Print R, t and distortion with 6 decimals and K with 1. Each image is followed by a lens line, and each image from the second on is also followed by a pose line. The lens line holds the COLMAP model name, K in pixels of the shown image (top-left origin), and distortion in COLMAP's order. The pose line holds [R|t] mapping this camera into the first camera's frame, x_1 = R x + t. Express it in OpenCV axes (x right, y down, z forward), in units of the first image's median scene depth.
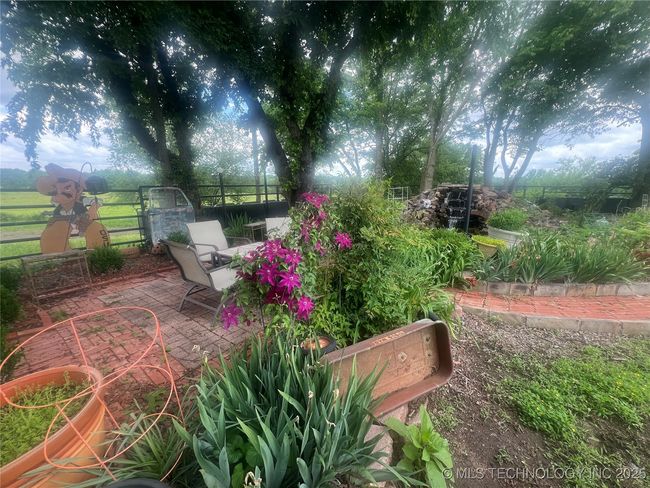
lens RADIAL K [[262.0, 0, 323.5], [0, 262.0, 240.2], [0, 0, 1]] dist [-0.001658, -0.000071]
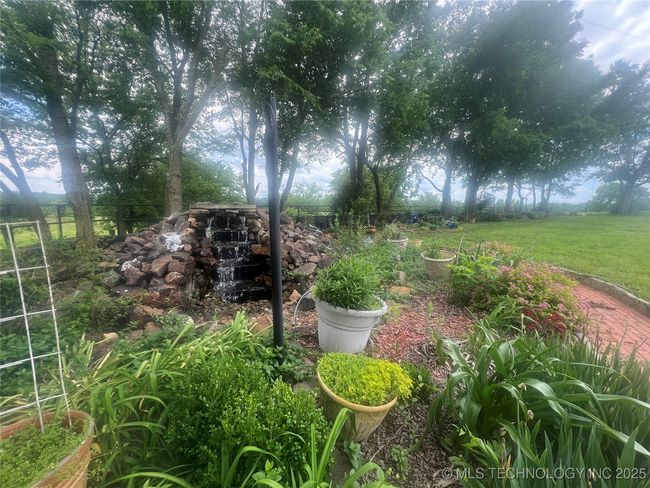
lens RADIAL K [[262.0, 0, 321.8], [0, 262.0, 243.1], [0, 0, 1]] dist [-0.001658, -0.000071]
pose [[0.658383, -0.111744, 0.744342, 0.197571], [0.157867, 0.987423, 0.008601, -0.092635], [-0.735941, 0.111844, 0.667744, 0.427200]]
